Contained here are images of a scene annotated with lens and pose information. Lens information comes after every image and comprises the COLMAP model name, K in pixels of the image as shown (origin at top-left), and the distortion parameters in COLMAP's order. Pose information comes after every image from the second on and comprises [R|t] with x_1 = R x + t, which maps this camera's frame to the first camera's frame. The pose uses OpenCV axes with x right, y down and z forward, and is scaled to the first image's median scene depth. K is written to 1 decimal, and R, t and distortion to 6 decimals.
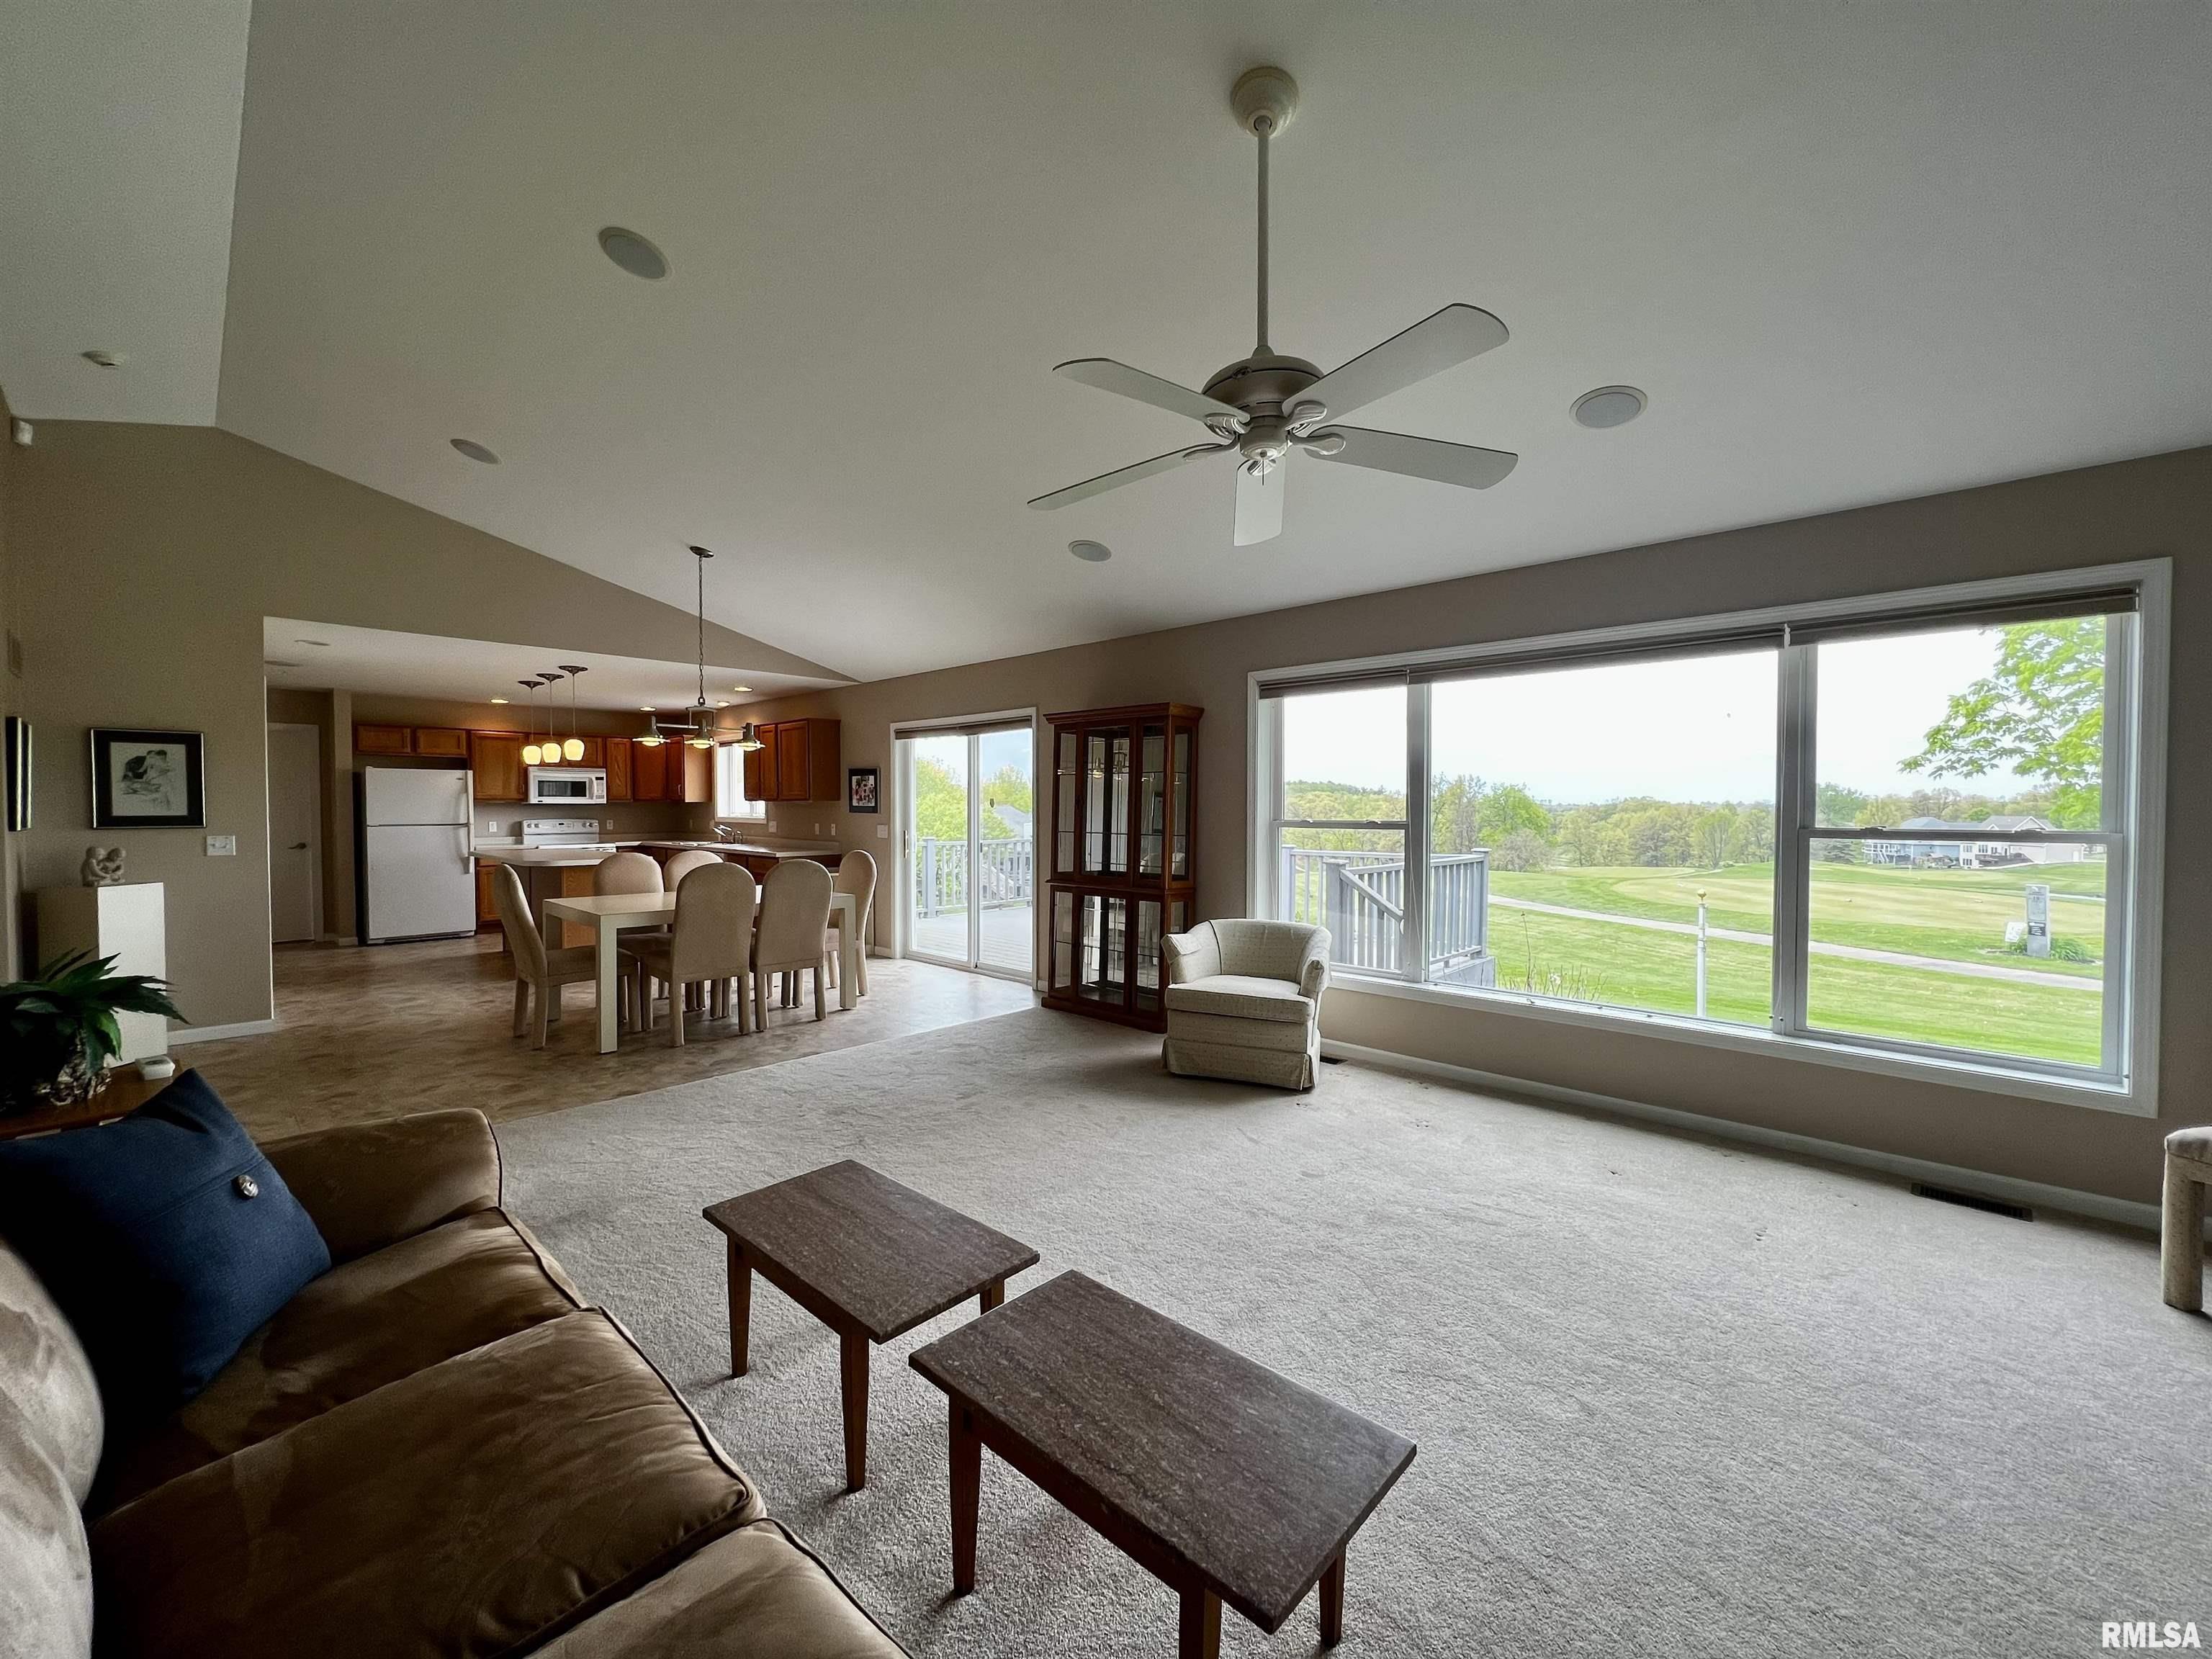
lens RADIAL K [[877.4, 0, 1098.8], [0, 877.4, 826.2], [0, 0, 1]] dist [0.001061, -0.000254]
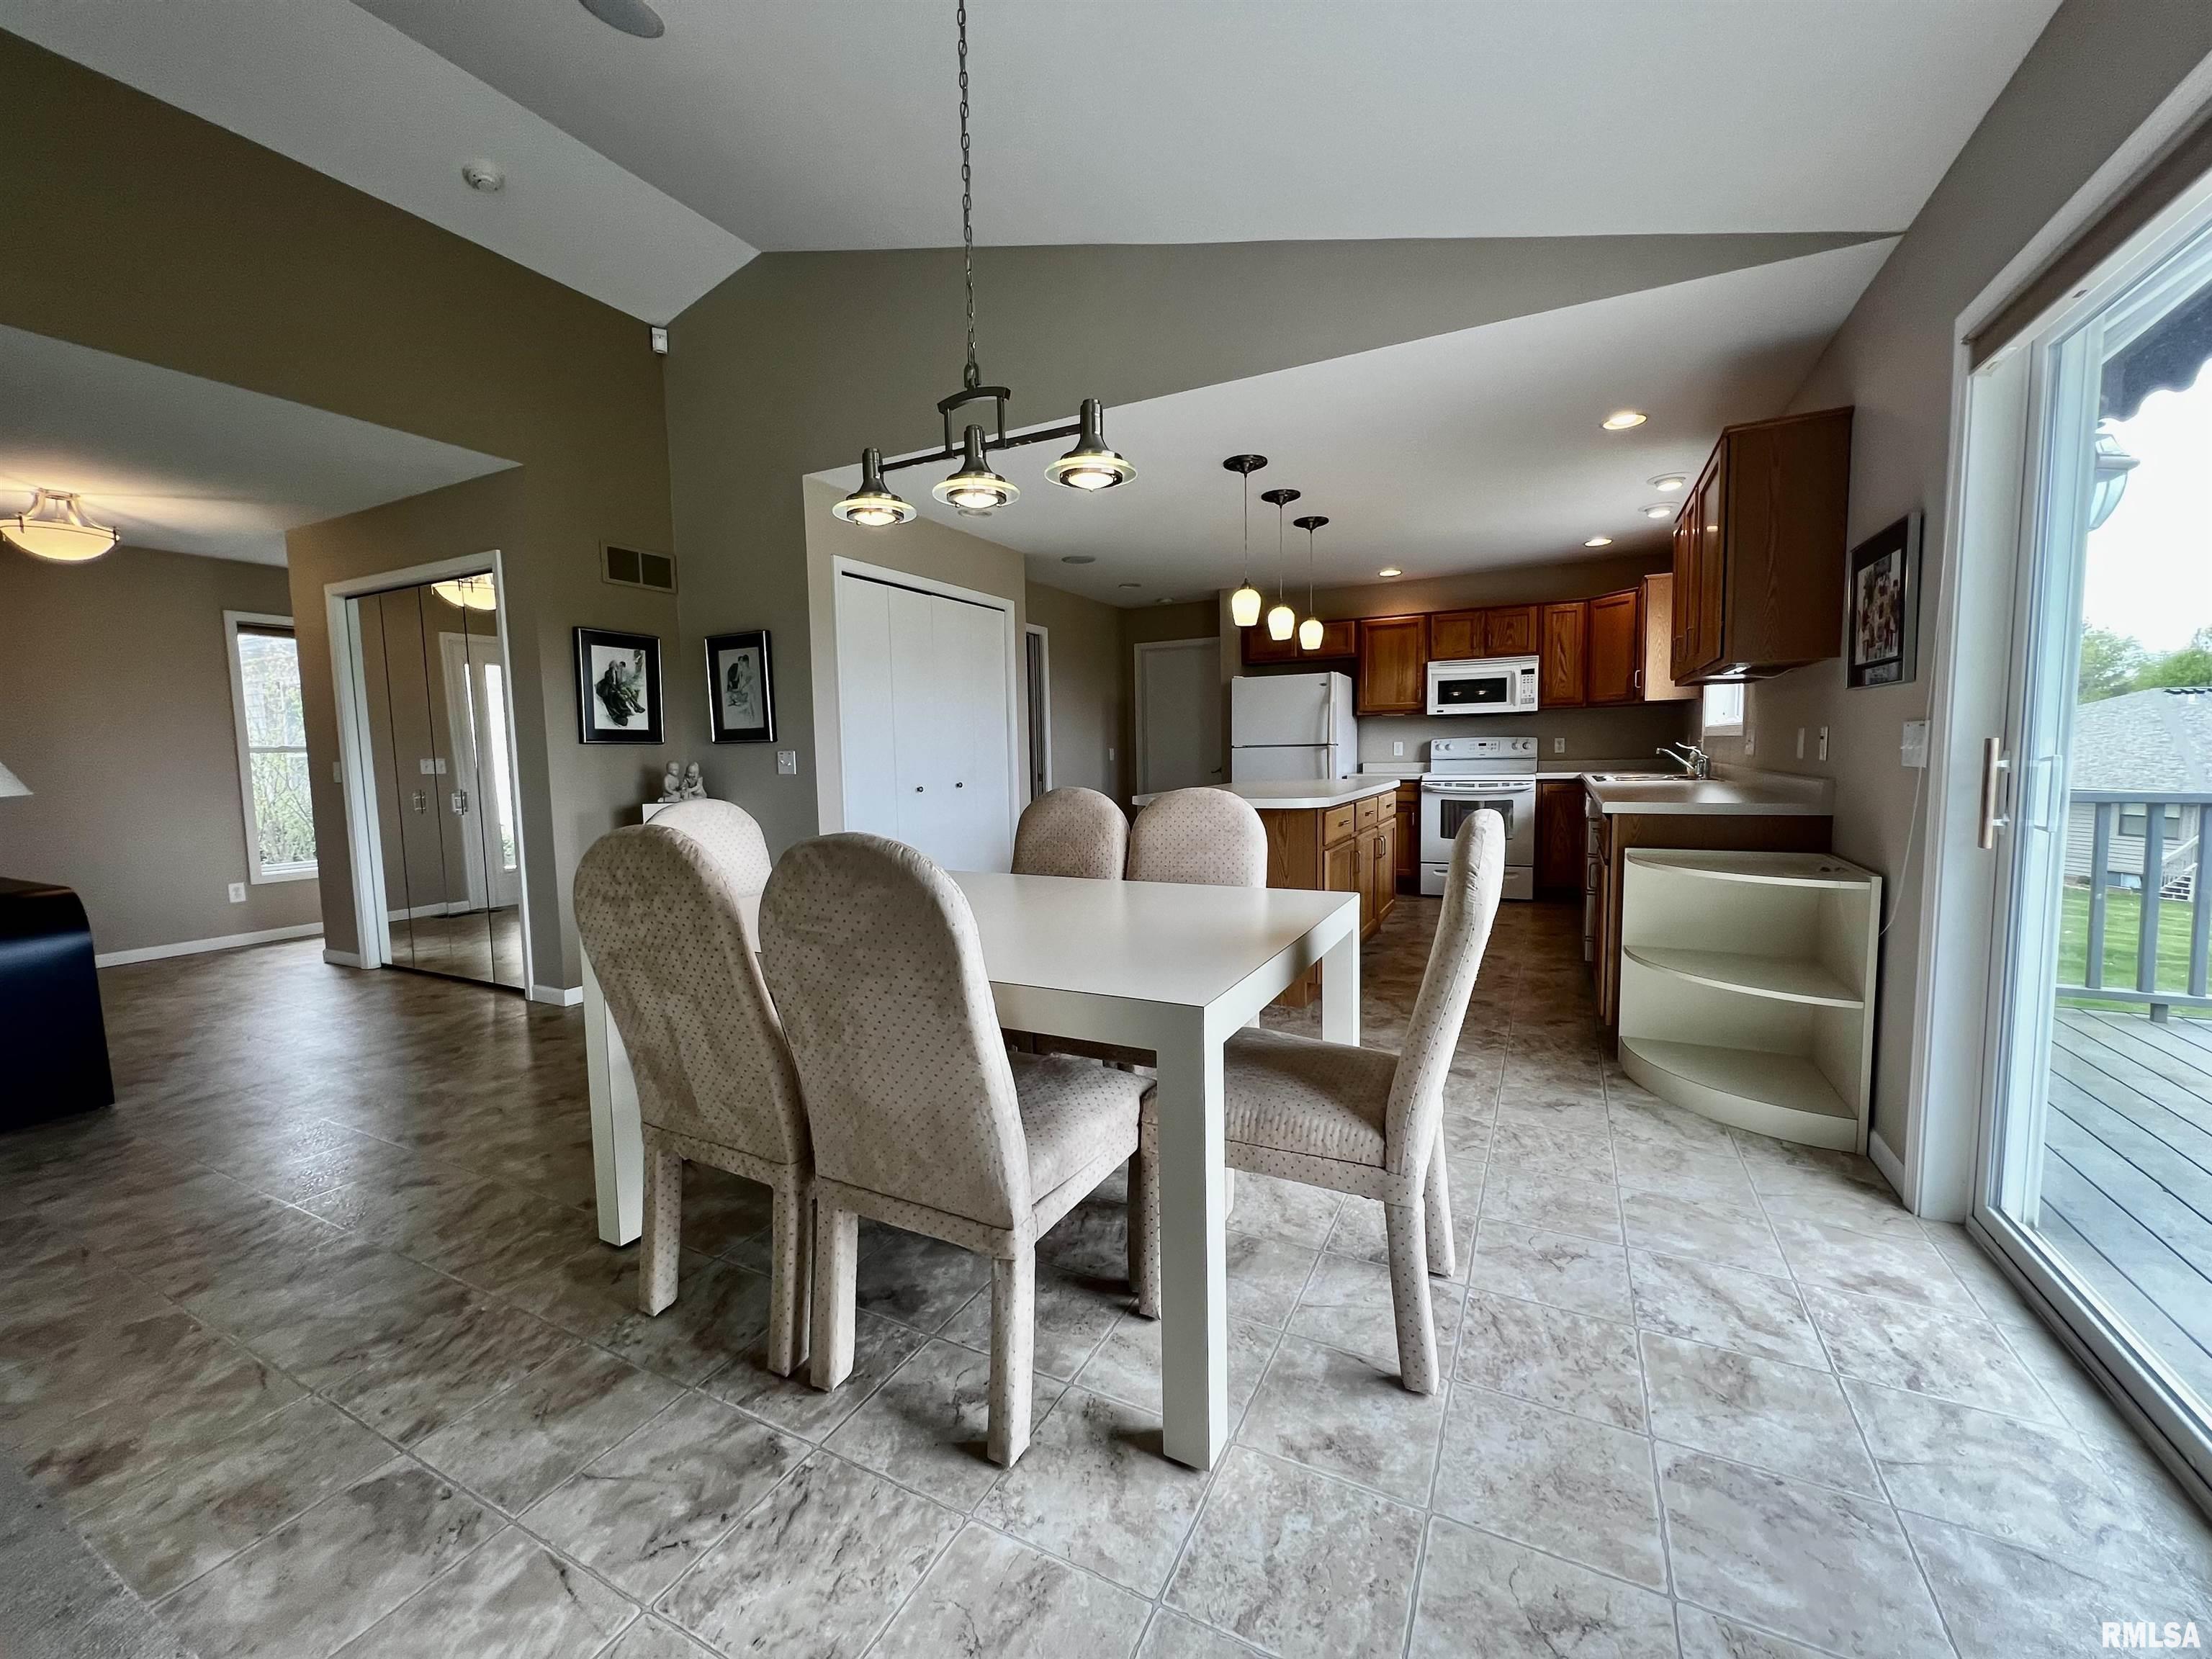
lens RADIAL K [[883.1, 0, 1102.5], [0, 883.1, 826.3], [0, 0, 1]] dist [-0.003035, 0.001267]
pose [[0.286217, 0.075394, -0.955194, -0.051794], [-0.002543, 0.996956, 0.077929, 0.010337], [0.958161, -0.019875, 0.285538, 0.660871]]
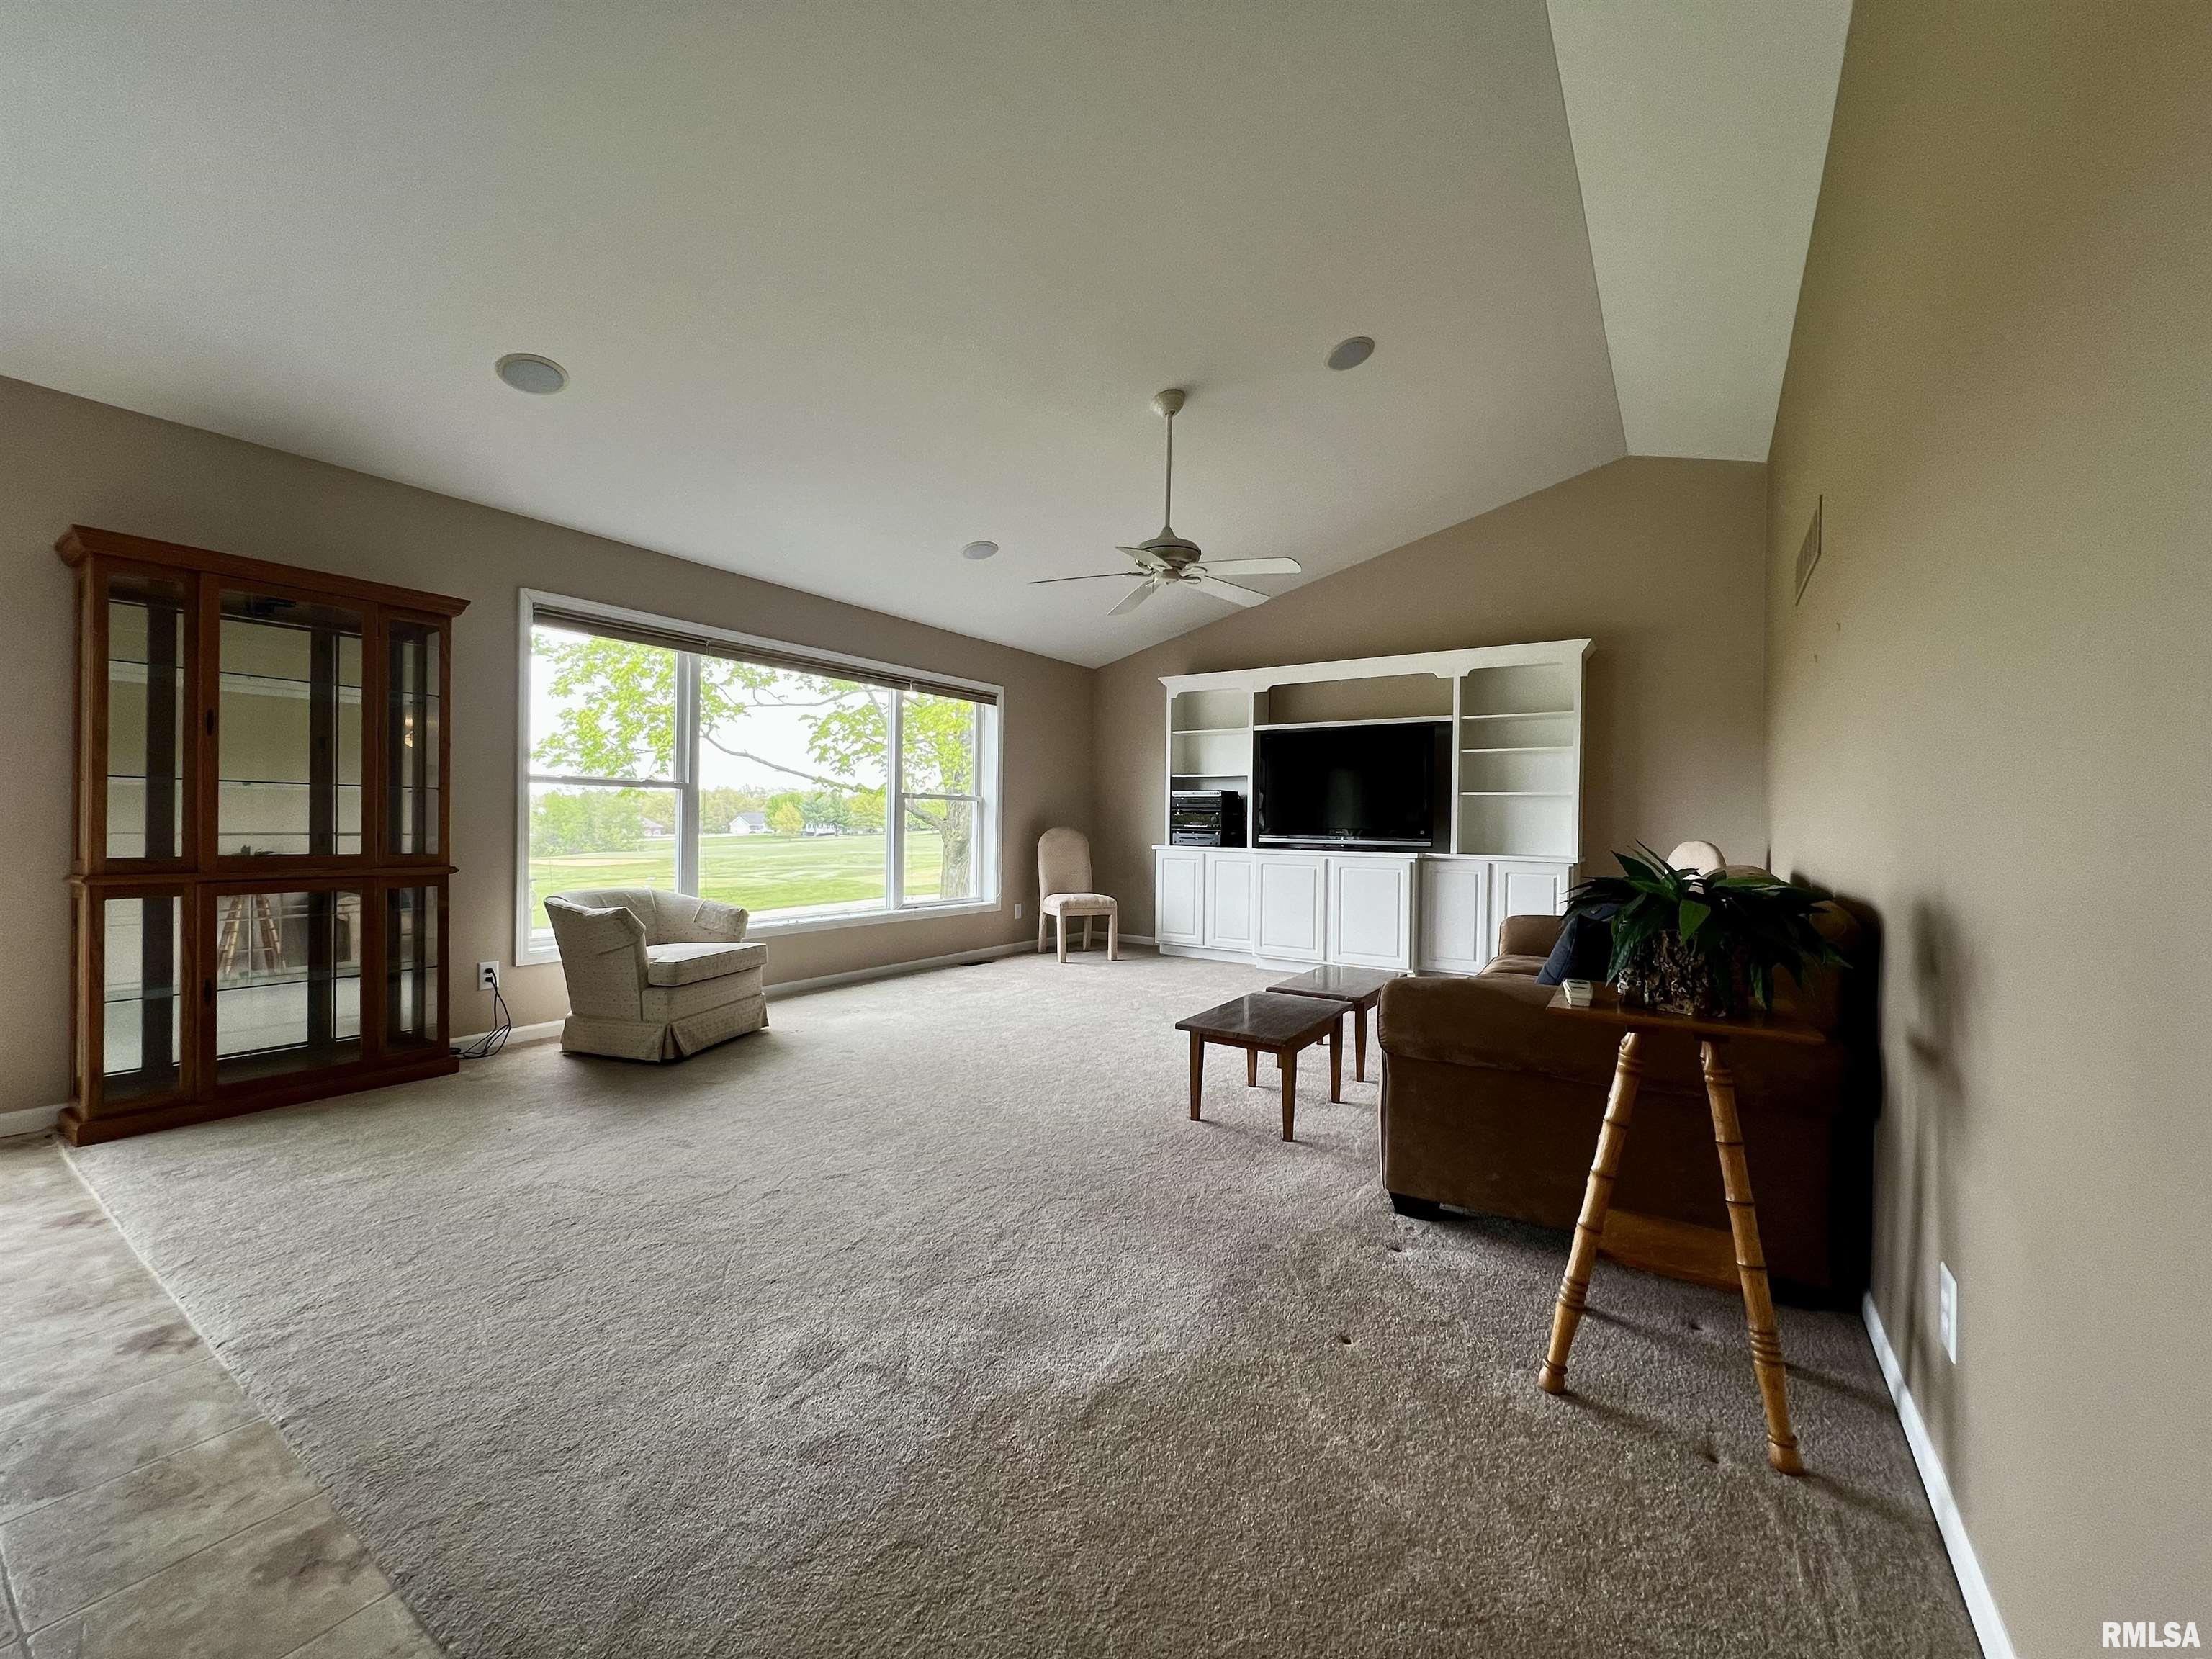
lens RADIAL K [[883.1, 0, 1102.5], [0, 883.1, 826.3], [0, 0, 1]] dist [-0.003035, 0.001267]
pose [[-0.172391, -0.009604, 0.984982, -0.454550], [0.007075, 0.999915, 0.010988, 0.023596], [-0.985003, 0.008863, -0.172308, 0.395282]]
